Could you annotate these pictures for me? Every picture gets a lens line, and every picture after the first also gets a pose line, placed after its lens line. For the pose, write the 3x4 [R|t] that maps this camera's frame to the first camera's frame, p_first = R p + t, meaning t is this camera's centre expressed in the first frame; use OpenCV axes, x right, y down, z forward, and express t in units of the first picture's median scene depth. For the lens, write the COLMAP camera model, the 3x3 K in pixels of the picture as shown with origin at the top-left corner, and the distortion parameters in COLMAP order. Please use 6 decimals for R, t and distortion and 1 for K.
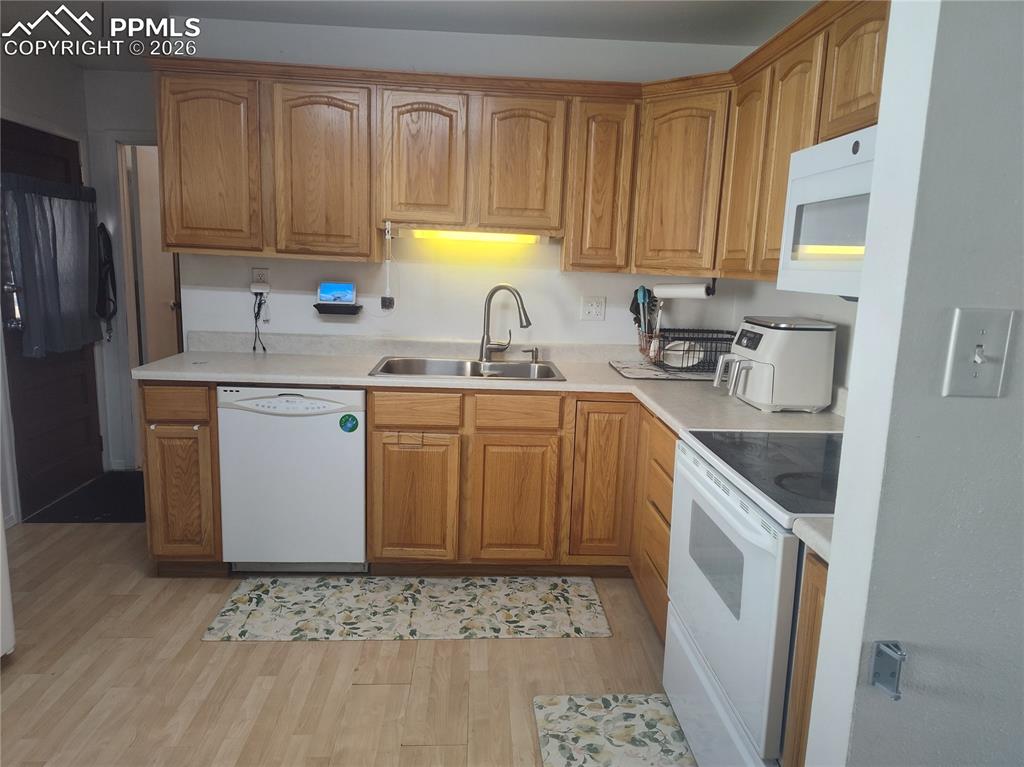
lens RADIAL K [[698.0, 0, 512.0], [0, 698.0, 383.5], [0, 0, 1]] dist [0.046444, -0.050763]
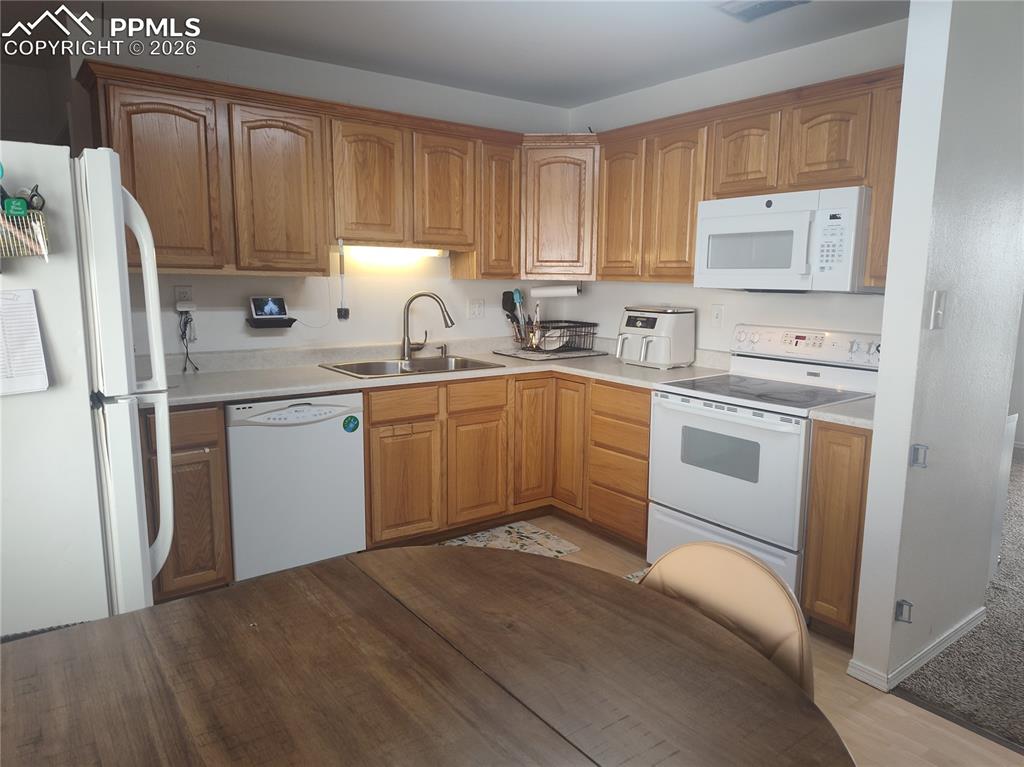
lens RADIAL K [[698.0, 0, 512.0], [0, 698.0, 383.5], [0, 0, 1]] dist [0.046444, -0.050763]
pose [[0.831927, -0.113243, 0.543206, -0.590831], [0.114435, 0.992924, 0.031737, -0.011749], [-0.542956, 0.035760, 0.838999, -0.057016]]
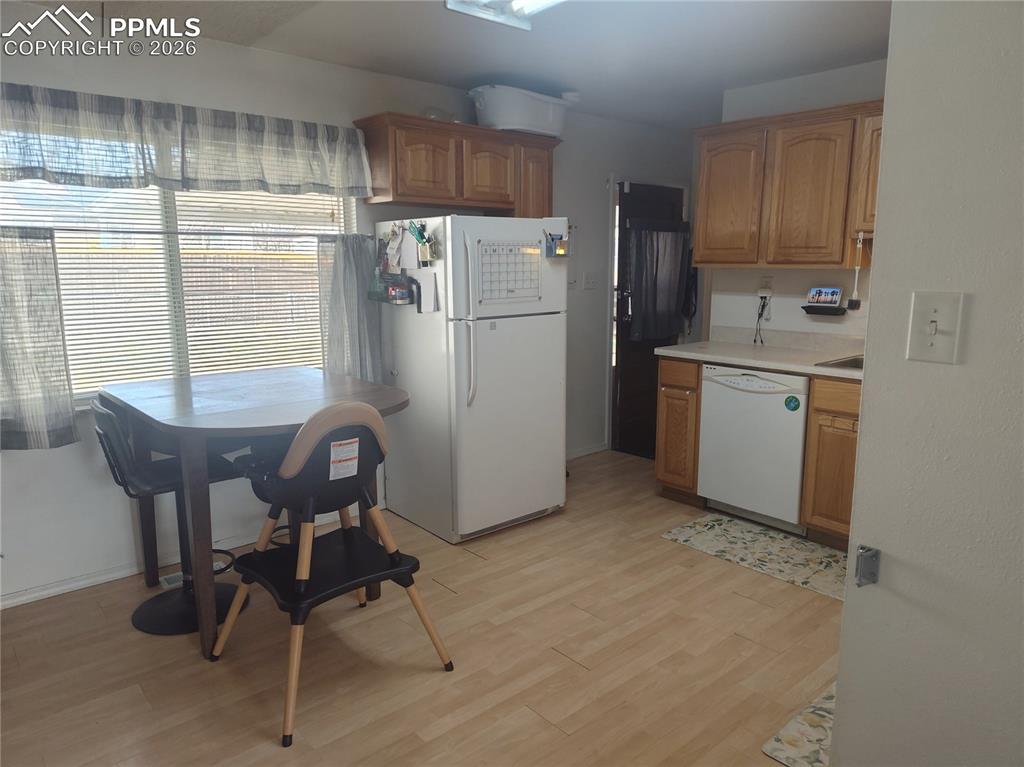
lens RADIAL K [[698.0, 0, 512.0], [0, 698.0, 383.5], [0, 0, 1]] dist [0.046444, -0.050763]
pose [[0.616419, 0.099531, -0.781103, 0.395252], [-0.113777, 0.992827, 0.036721, 0.032222], [0.779155, 0.066236, 0.623322, -0.126005]]
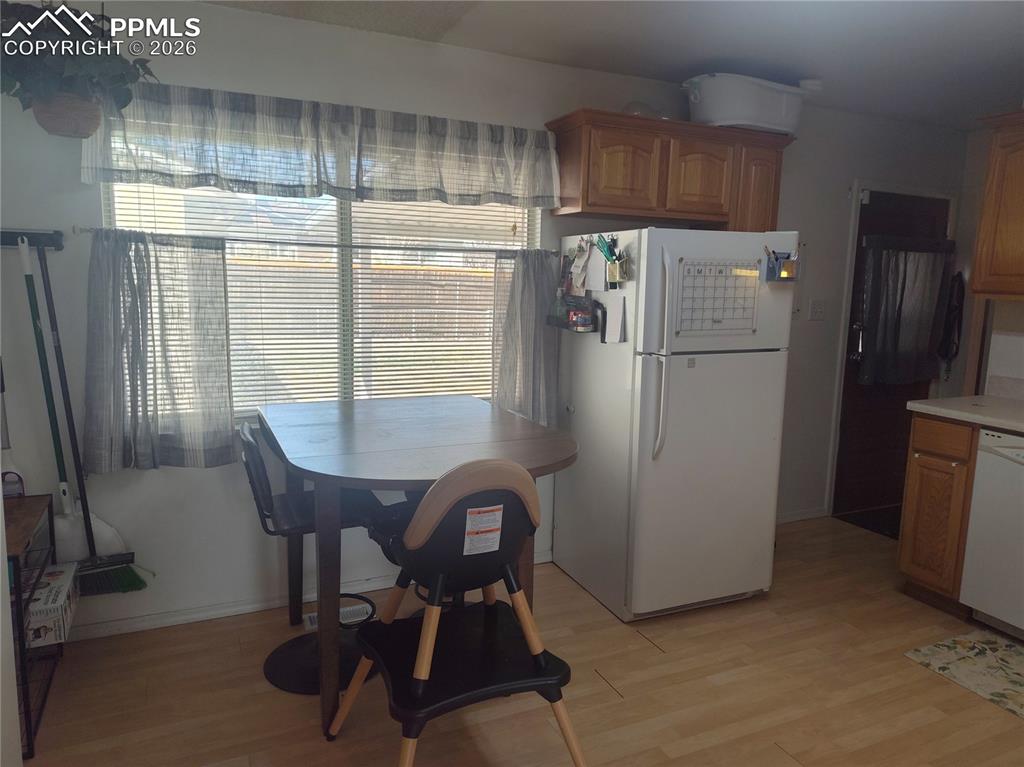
lens RADIAL K [[698.0, 0, 512.0], [0, 698.0, 383.5], [0, 0, 1]] dist [0.046444, -0.050763]
pose [[0.372653, 0.109097, -0.921535, 0.245160], [-0.171600, 0.984040, 0.047105, 0.007727], [0.911967, 0.140582, 0.385427, -0.016134]]
